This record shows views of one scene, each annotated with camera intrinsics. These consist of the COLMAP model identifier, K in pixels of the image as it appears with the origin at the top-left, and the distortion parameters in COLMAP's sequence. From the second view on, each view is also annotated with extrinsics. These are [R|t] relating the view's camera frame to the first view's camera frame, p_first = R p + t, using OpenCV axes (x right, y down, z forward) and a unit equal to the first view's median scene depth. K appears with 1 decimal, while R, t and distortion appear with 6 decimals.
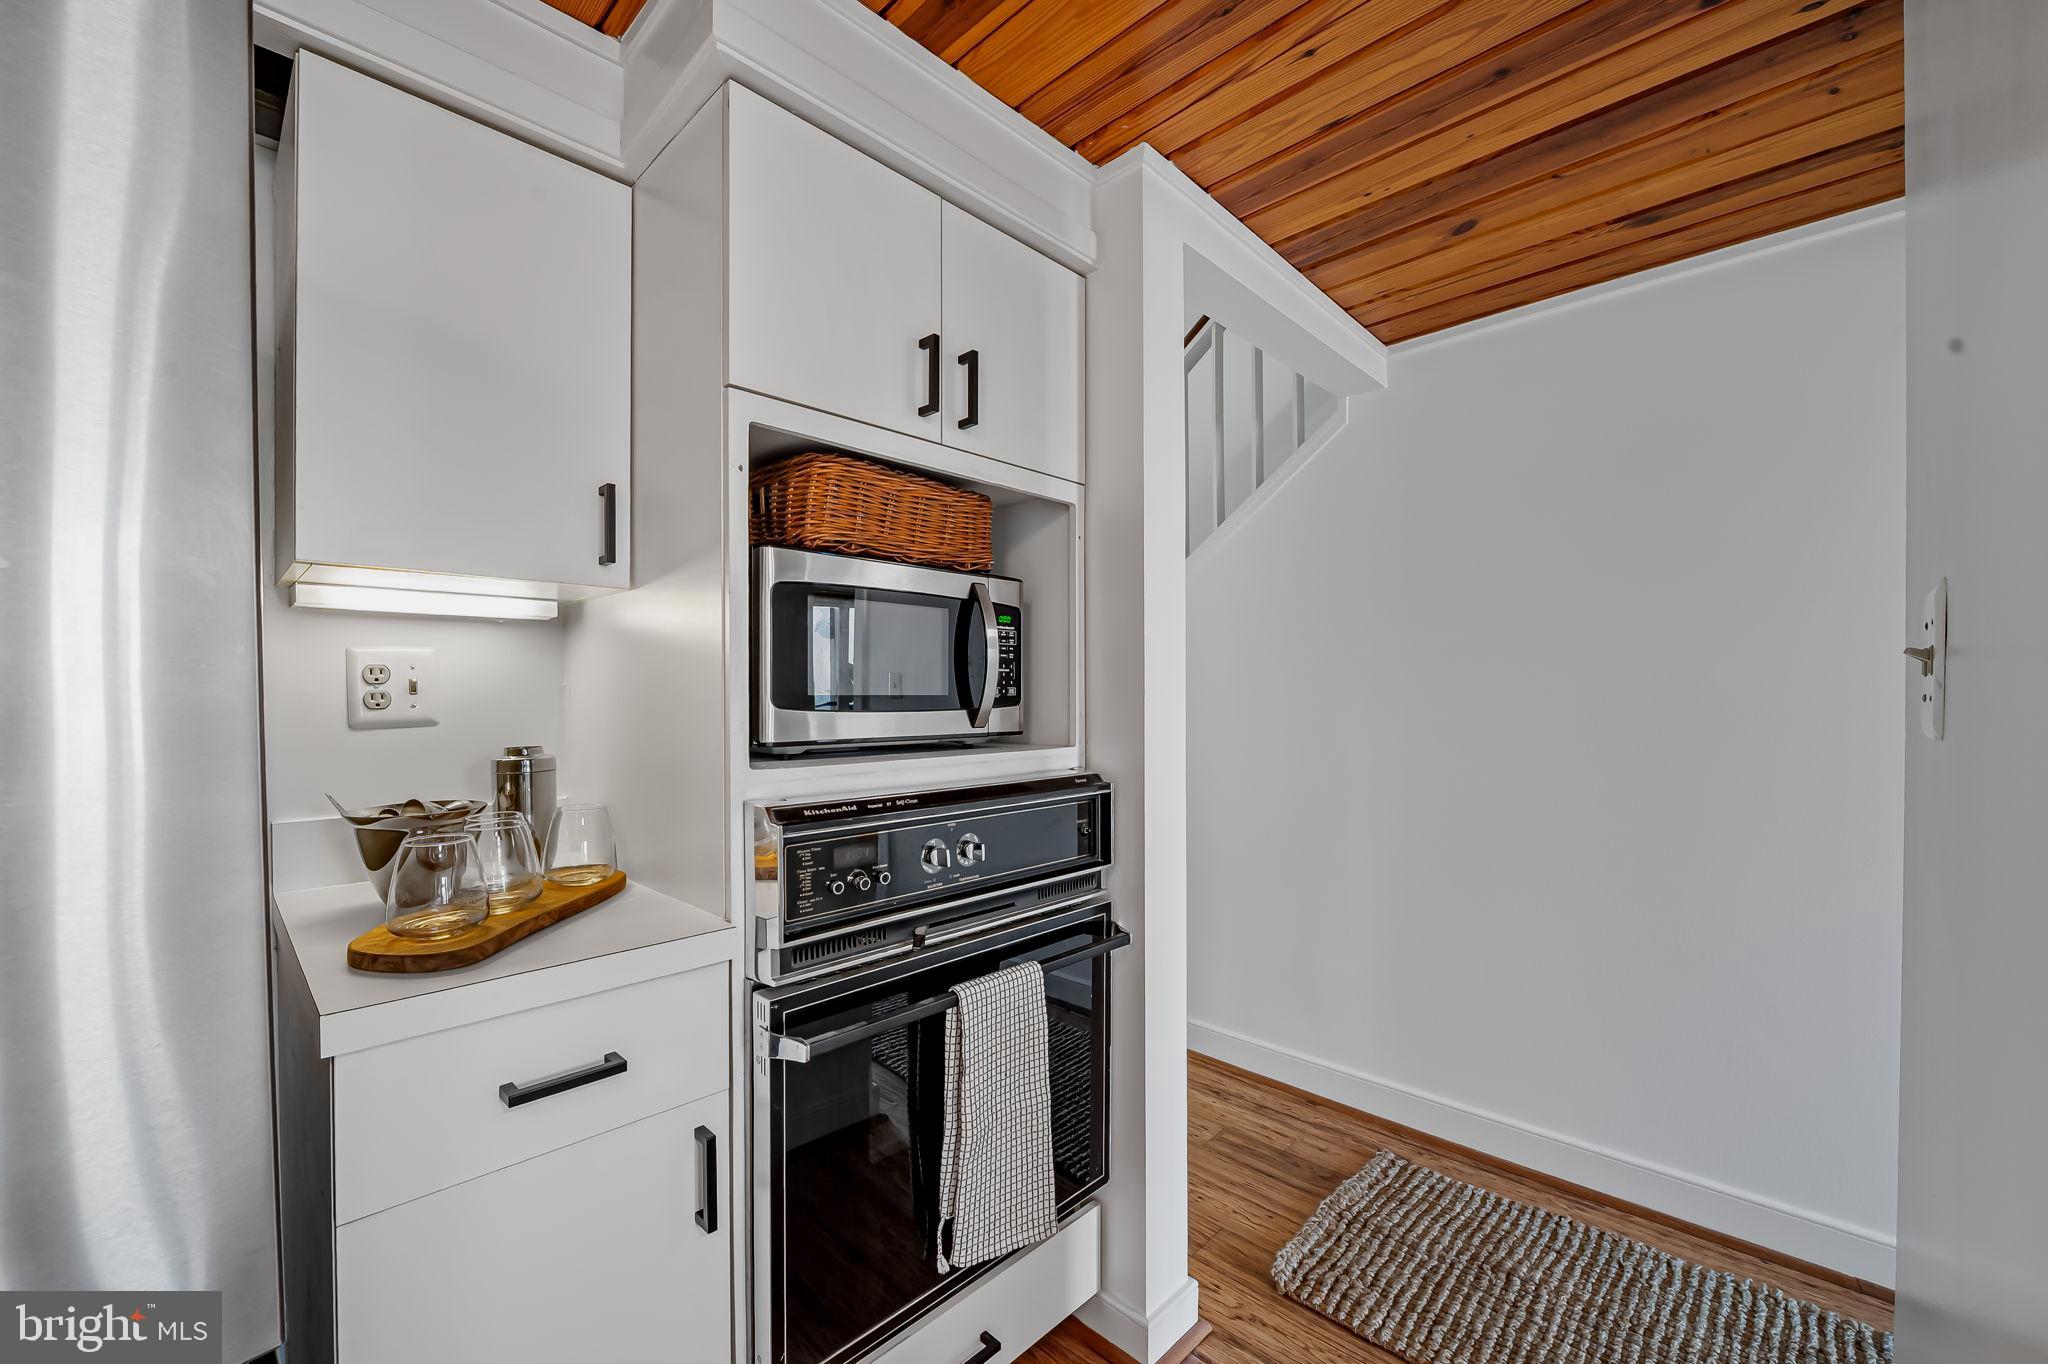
lens RADIAL K [[832.6, 0, 1030.6], [0, 832.6, 700.3], [0, 0, 1]] dist [-0.006486, -0.000311]
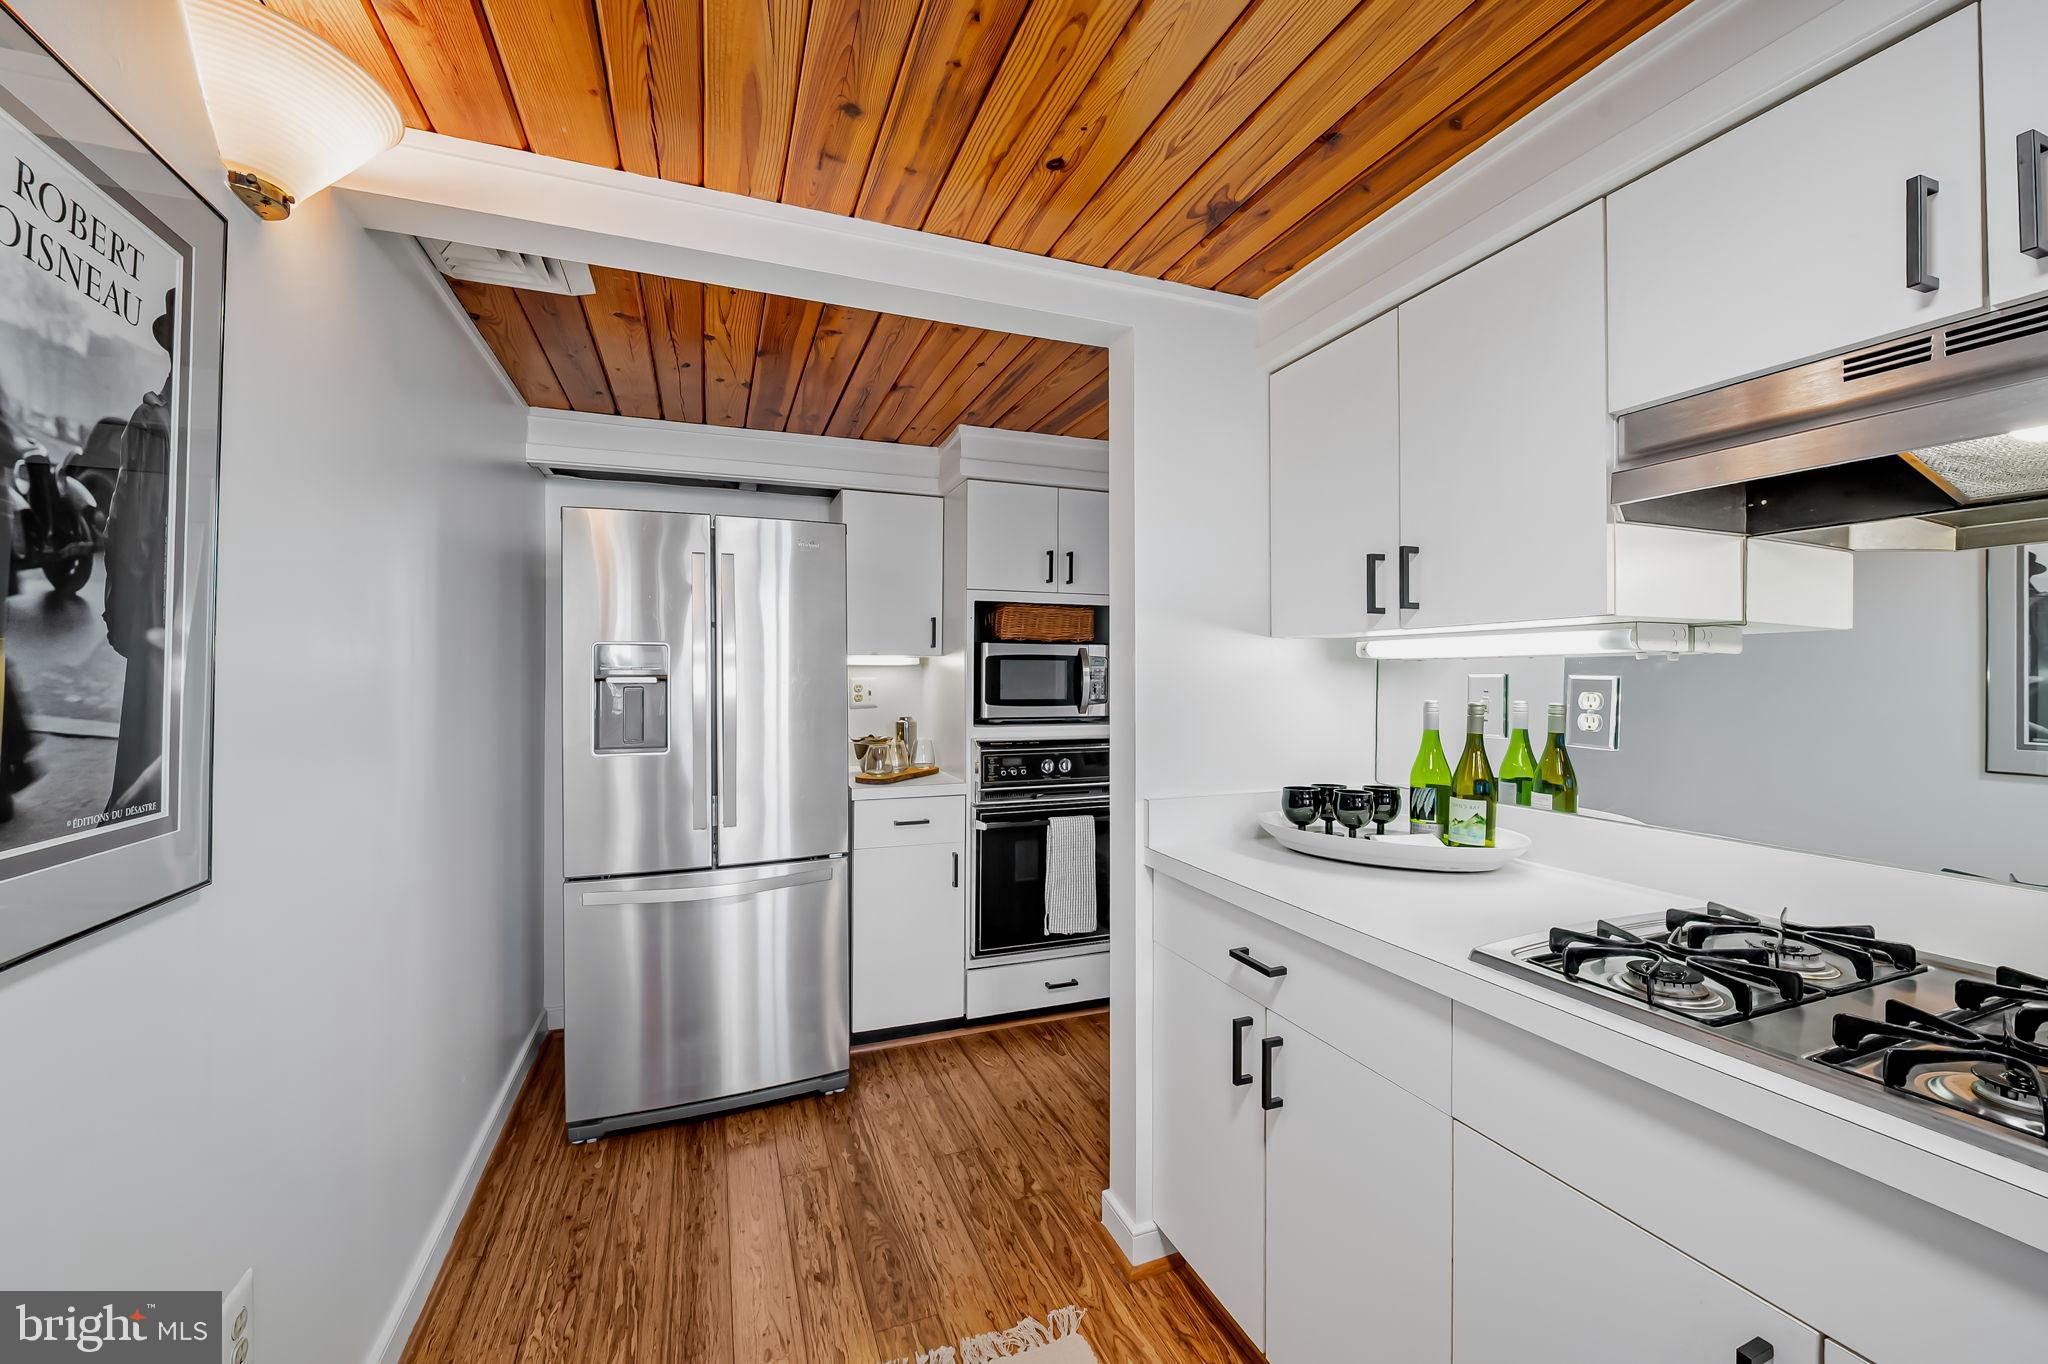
lens RADIAL K [[832.6, 0, 1026.6], [0, 832.6, 674.4], [0, 0, 1]] dist [-0.006486, -0.000311]
pose [[0.905353, 0.002249, -0.424654, 0.908876], [-0.006804, 0.999934, -0.009210, -0.062095], [0.424605, 0.011227, 0.905309, -1.300935]]
